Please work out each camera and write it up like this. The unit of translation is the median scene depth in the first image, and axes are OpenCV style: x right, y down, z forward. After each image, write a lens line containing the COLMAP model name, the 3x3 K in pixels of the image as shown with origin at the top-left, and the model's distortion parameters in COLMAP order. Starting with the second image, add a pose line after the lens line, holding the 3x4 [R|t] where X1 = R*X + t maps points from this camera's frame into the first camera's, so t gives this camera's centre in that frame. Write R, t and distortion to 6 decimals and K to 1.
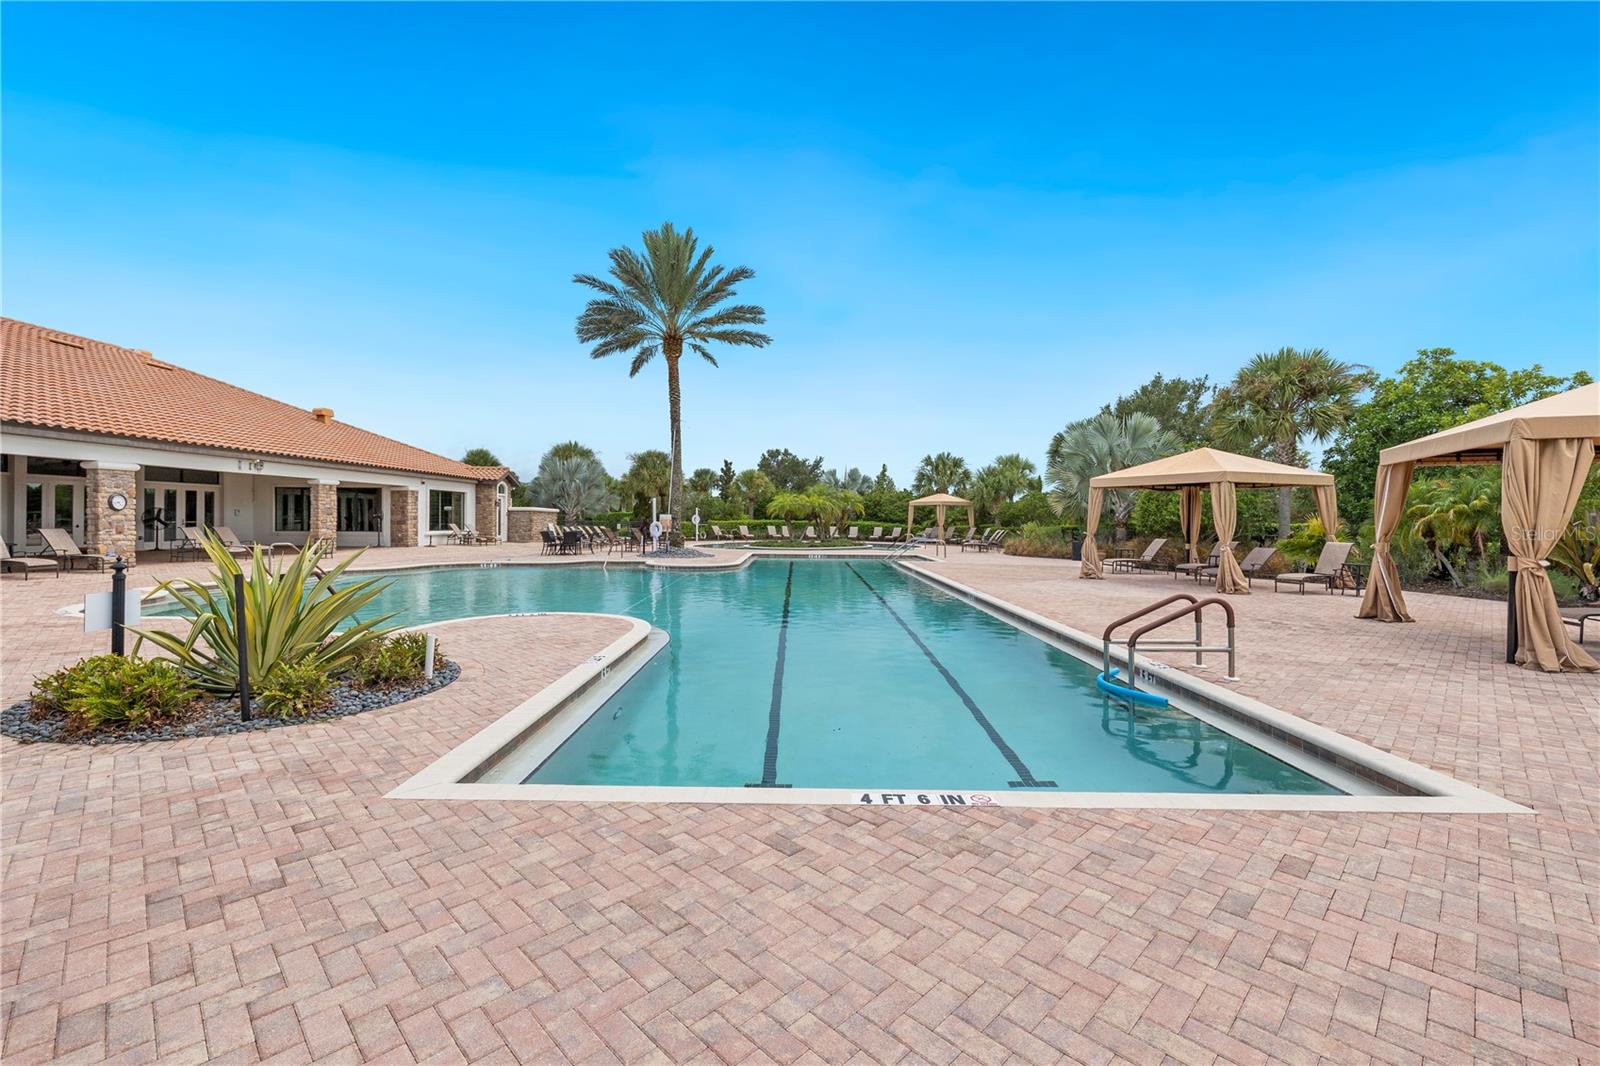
lens RADIAL K [[686.1, 0, 800.0], [0, 686.1, 533.0], [0, 0, 1]] dist [-0.000042, -0.000094]
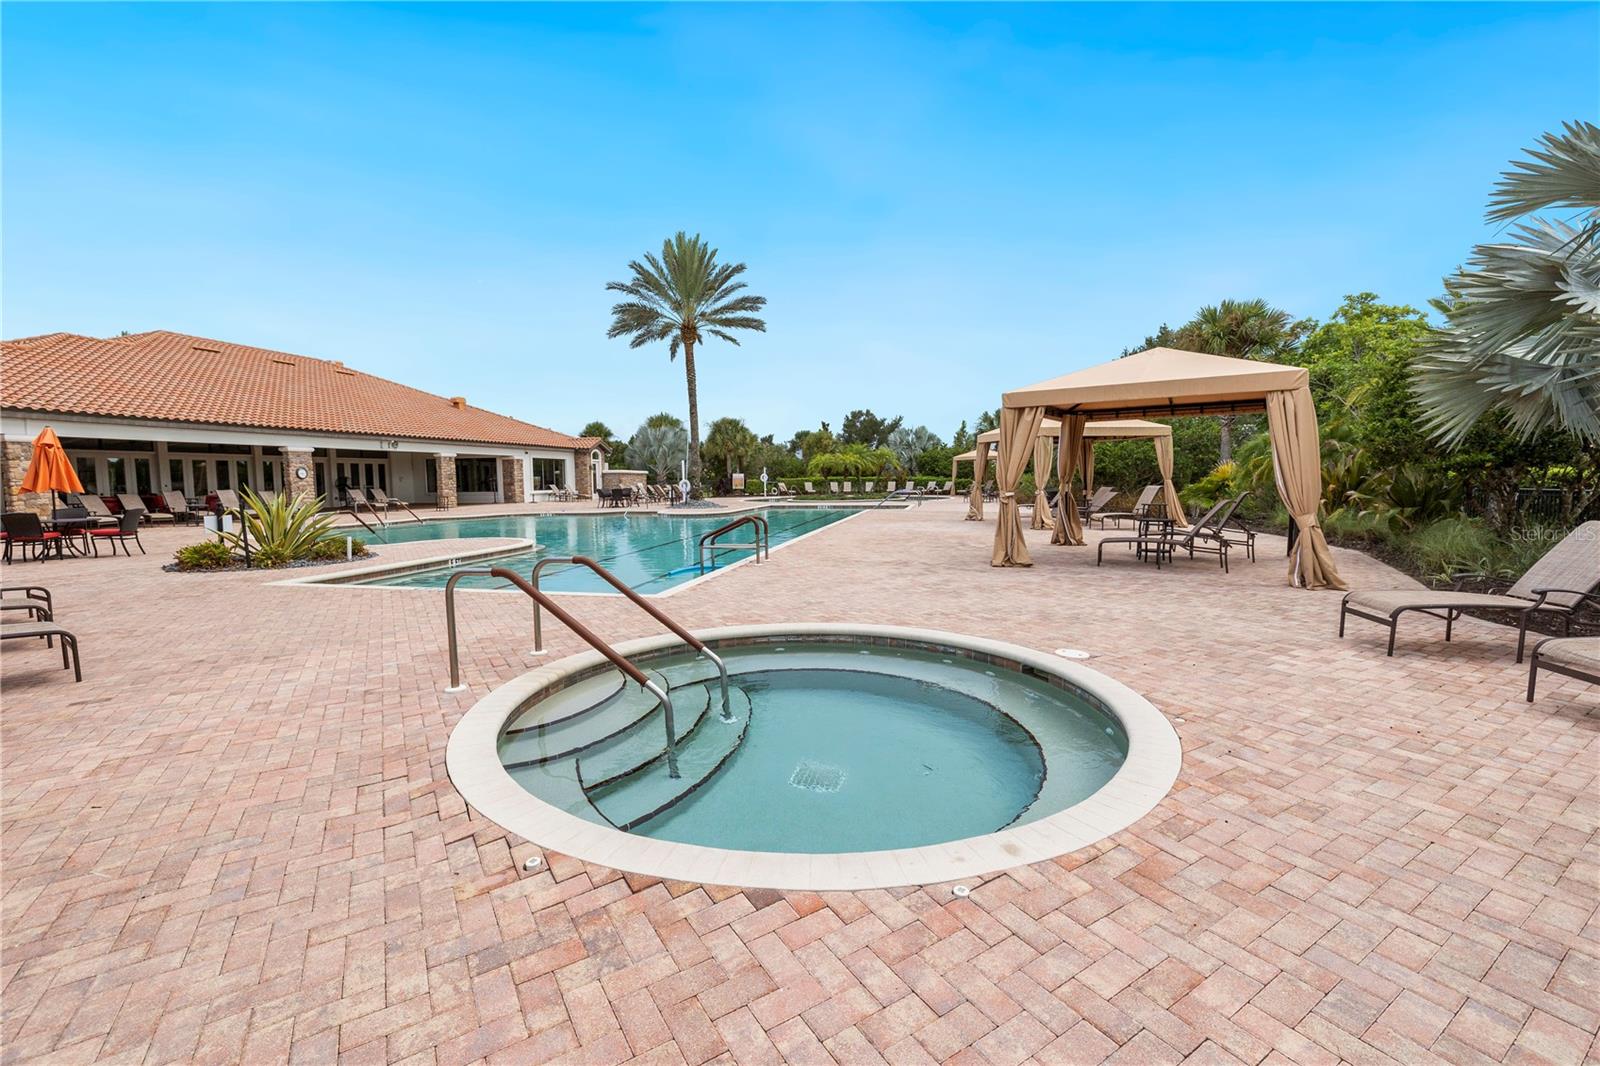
lens RADIAL K [[674.0, 0, 800.0], [0, 674.0, 533.0], [0, 0, 1]] dist [-0.000054, 0.000012]
pose [[0.975132, -0.001556, -0.221617, 0.238820], [0.015334, 0.998053, 0.060465, 0.008134], [0.221092, -0.062359, 0.973257, -0.123652]]
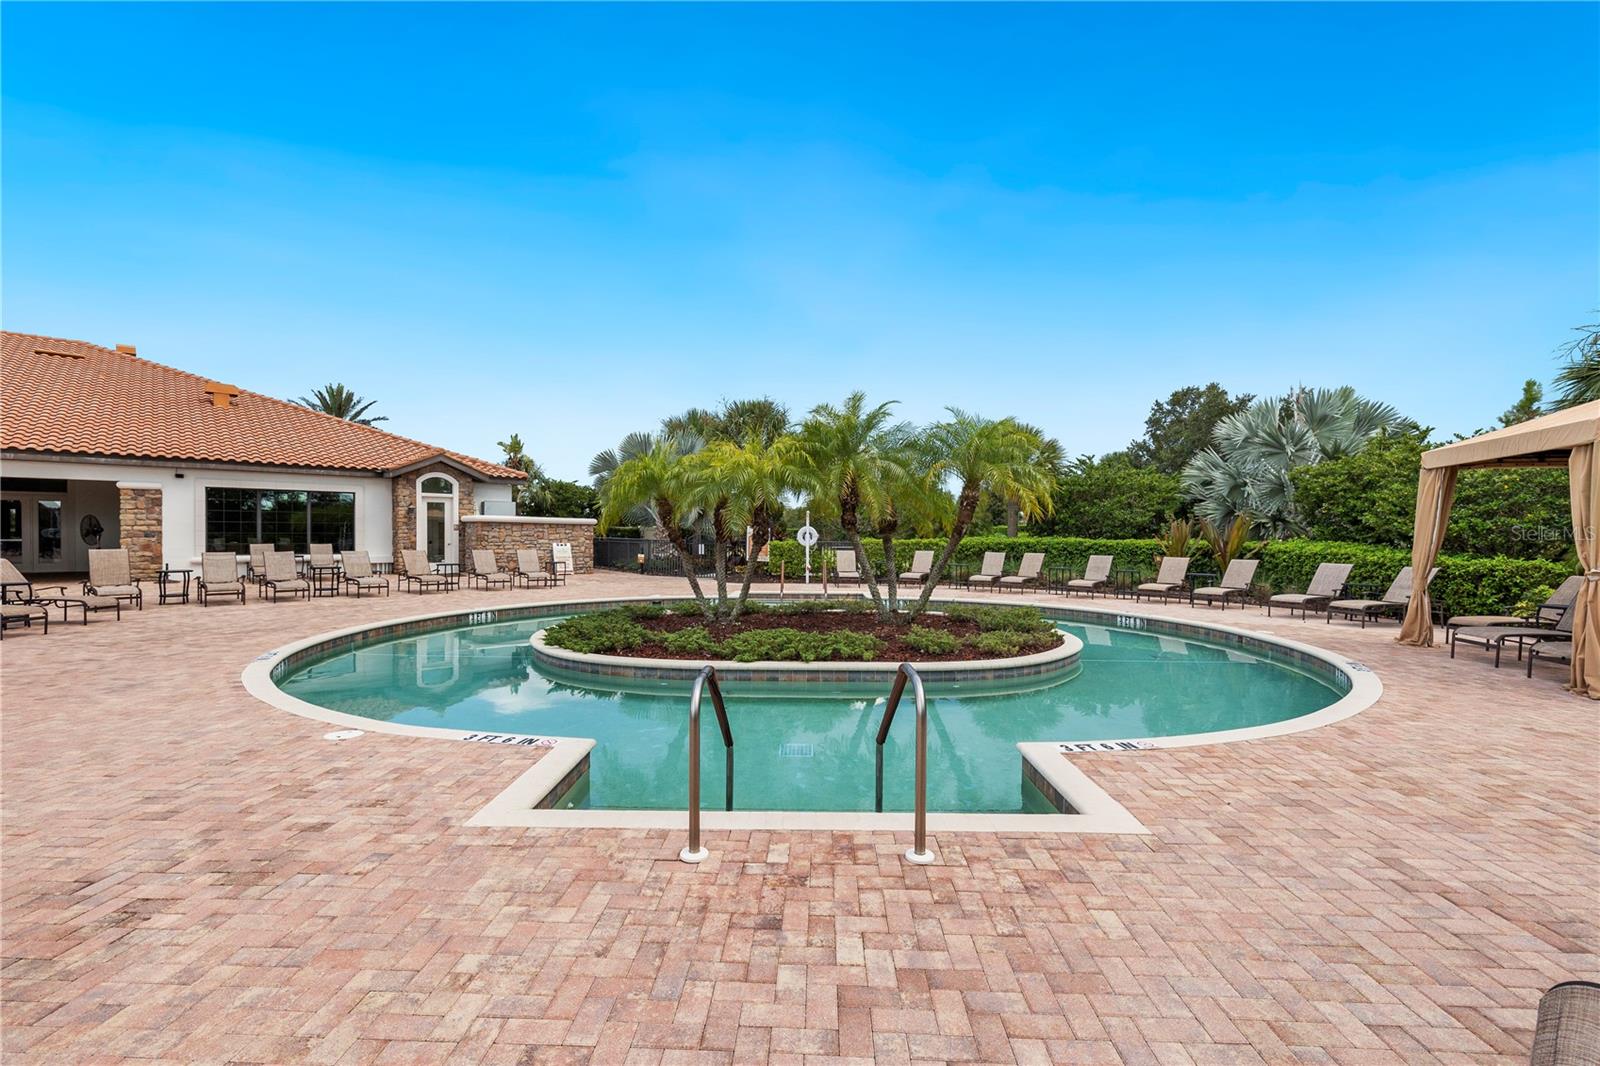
lens RADIAL K [[686.1, 0, 800.0], [0, 686.1, 533.0], [0, 0, 1]] dist [-0.000042, -0.000094]
pose [[0.684484, -0.009846, -0.728962, 0.275350], [-0.011098, 0.999652, -0.023924, -0.016709], [0.728944, 0.024466, 0.684136, 1.063568]]
